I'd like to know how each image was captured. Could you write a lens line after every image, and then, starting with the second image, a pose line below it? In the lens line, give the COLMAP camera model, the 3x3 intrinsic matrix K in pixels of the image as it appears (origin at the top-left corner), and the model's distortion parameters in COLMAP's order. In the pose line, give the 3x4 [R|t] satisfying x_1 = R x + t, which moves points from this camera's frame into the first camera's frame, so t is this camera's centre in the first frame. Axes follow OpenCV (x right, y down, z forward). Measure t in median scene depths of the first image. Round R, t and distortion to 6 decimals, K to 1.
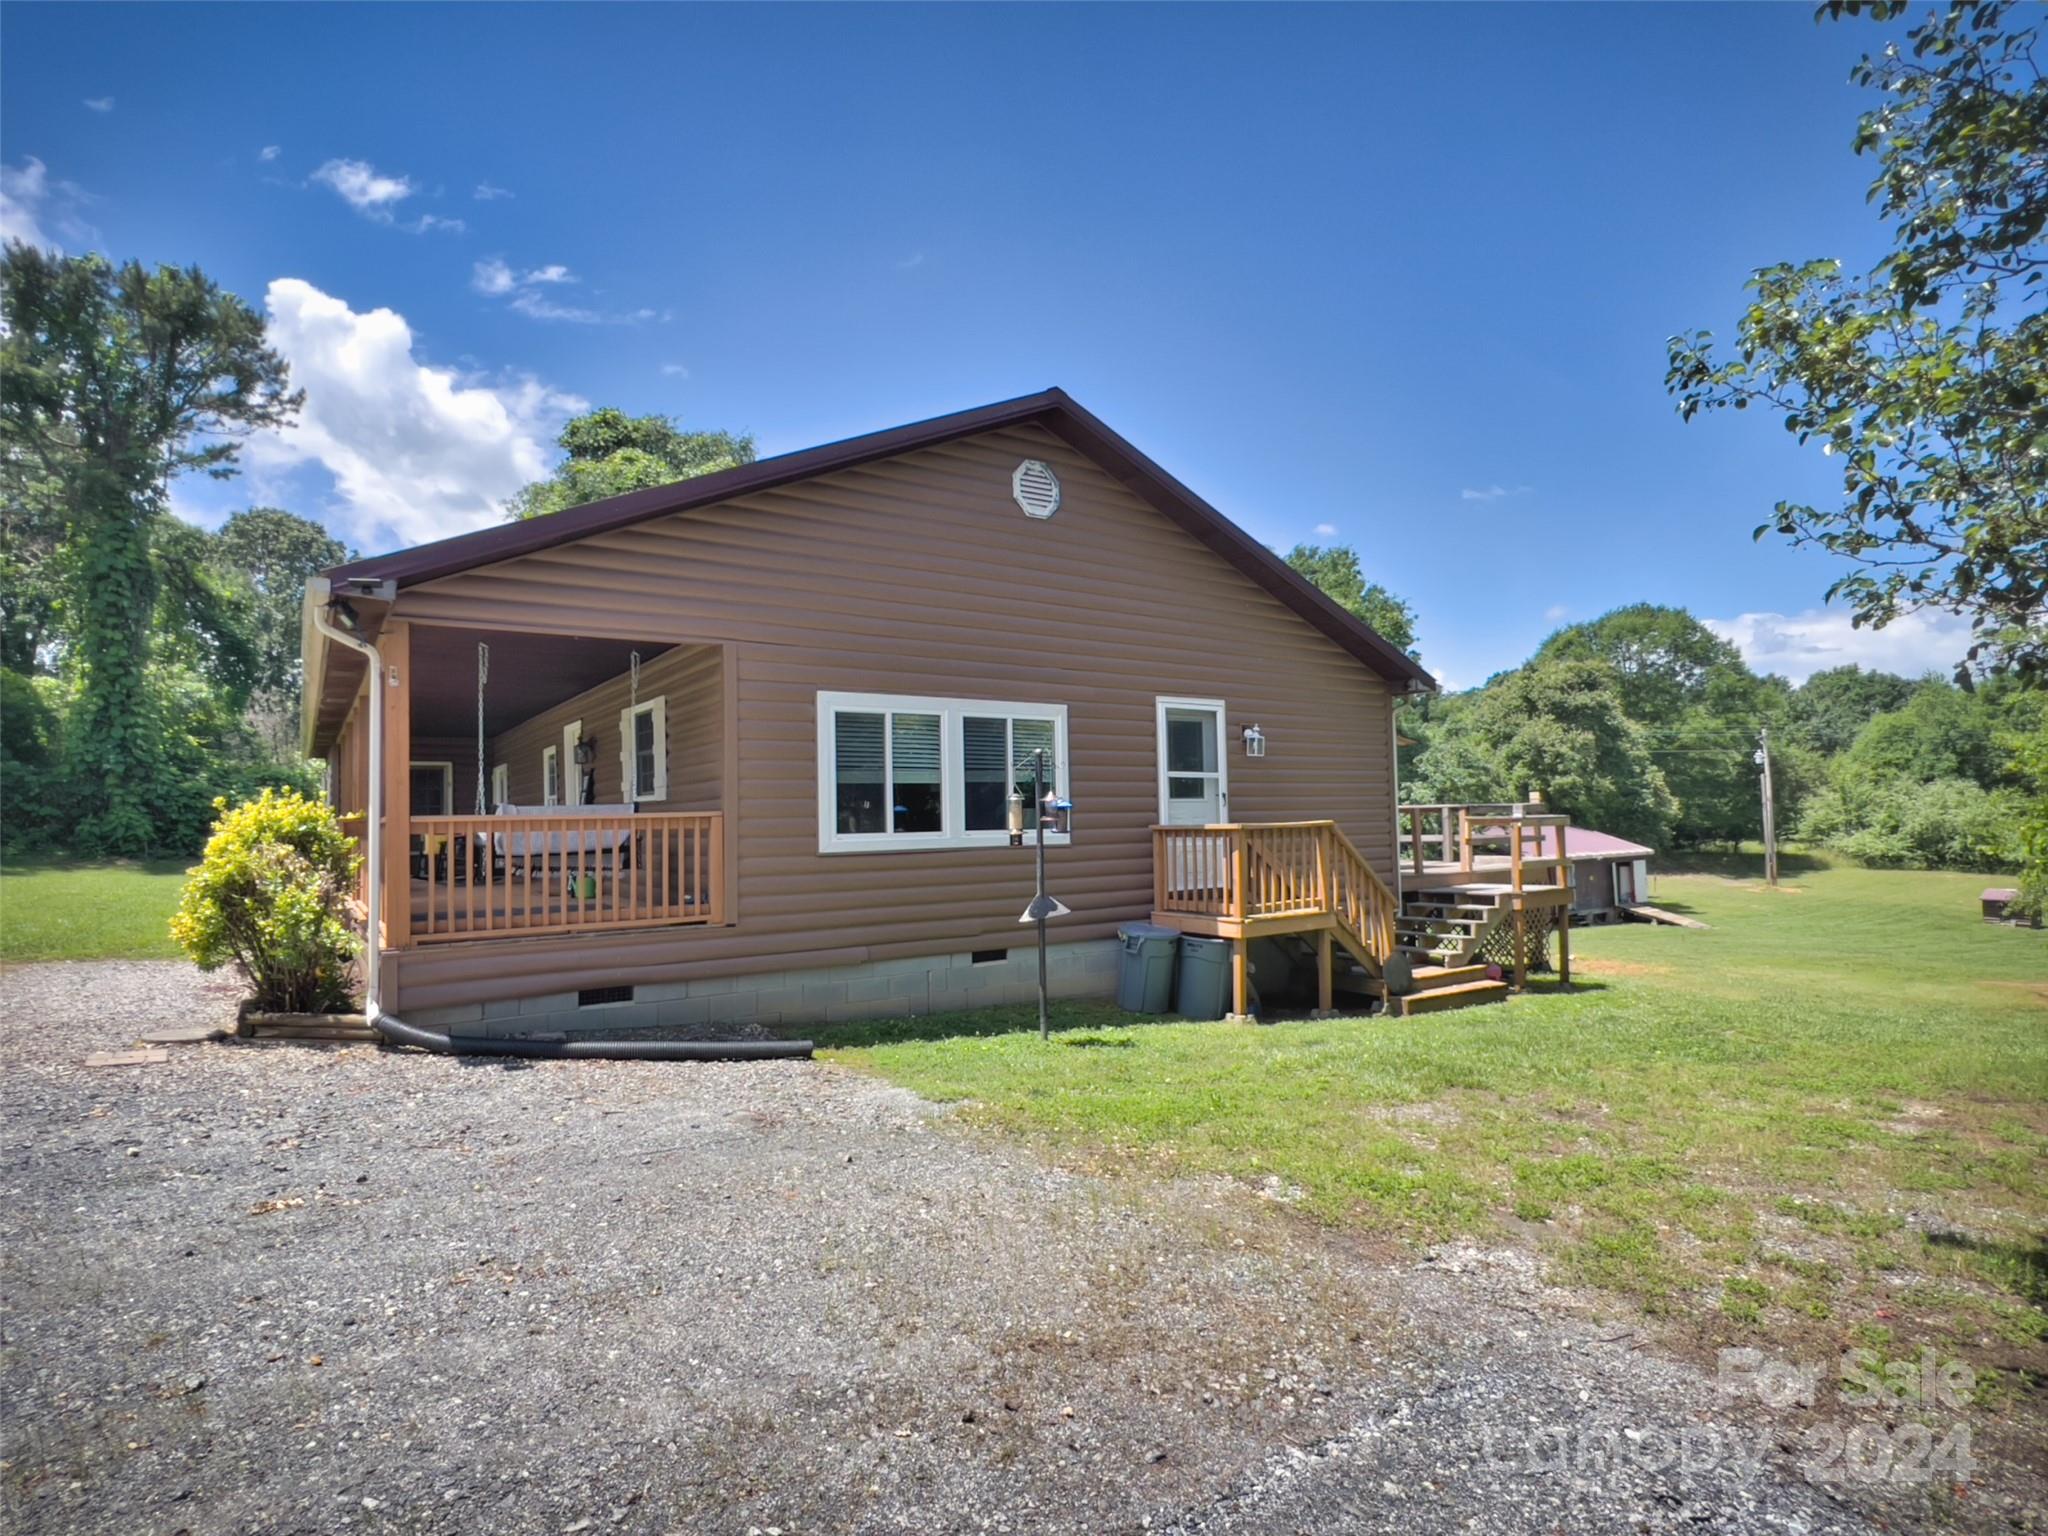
lens RADIAL K [[1060.2, 0, 1024.0], [0, 1060.2, 768.0], [0, 0, 1]] dist [0.027040, 0.000032]
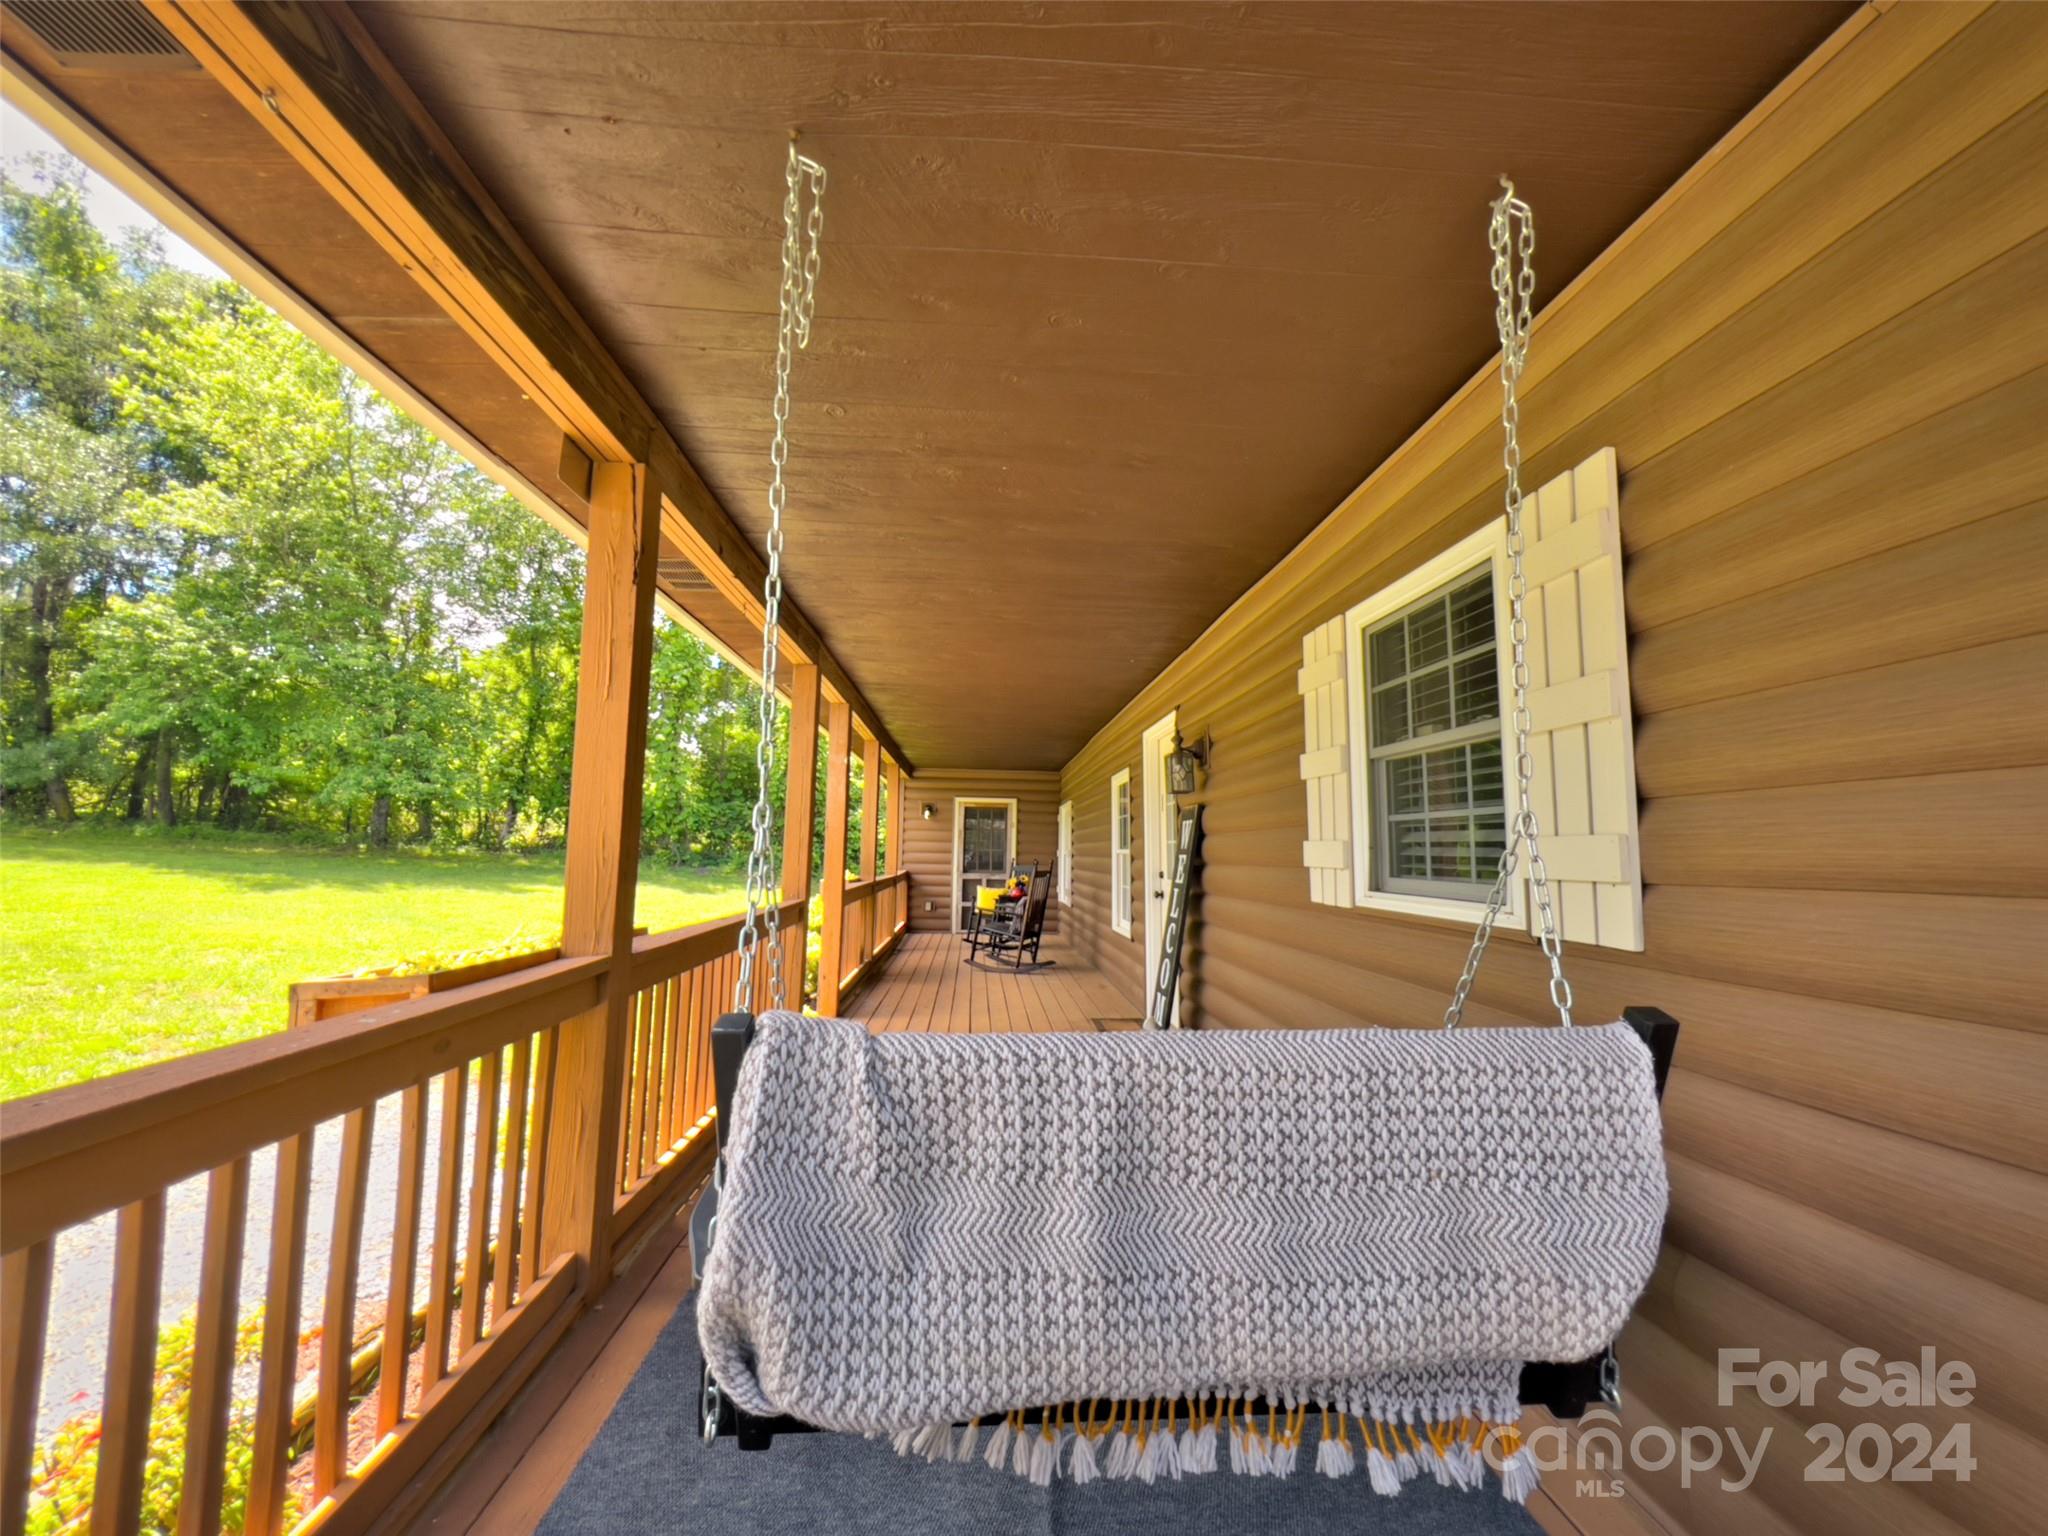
lens RADIAL K [[831.2, 0, 1024.0], [0, 831.2, 768.0], [0, 0, 1]] dist [0.000239, 0.000147]
pose [[0.859850, -0.011497, -0.510417, -0.056777], [-0.015741, 0.998674, -0.049013, 0.000766], [0.510304, 0.050178, 0.858529, 0.128147]]
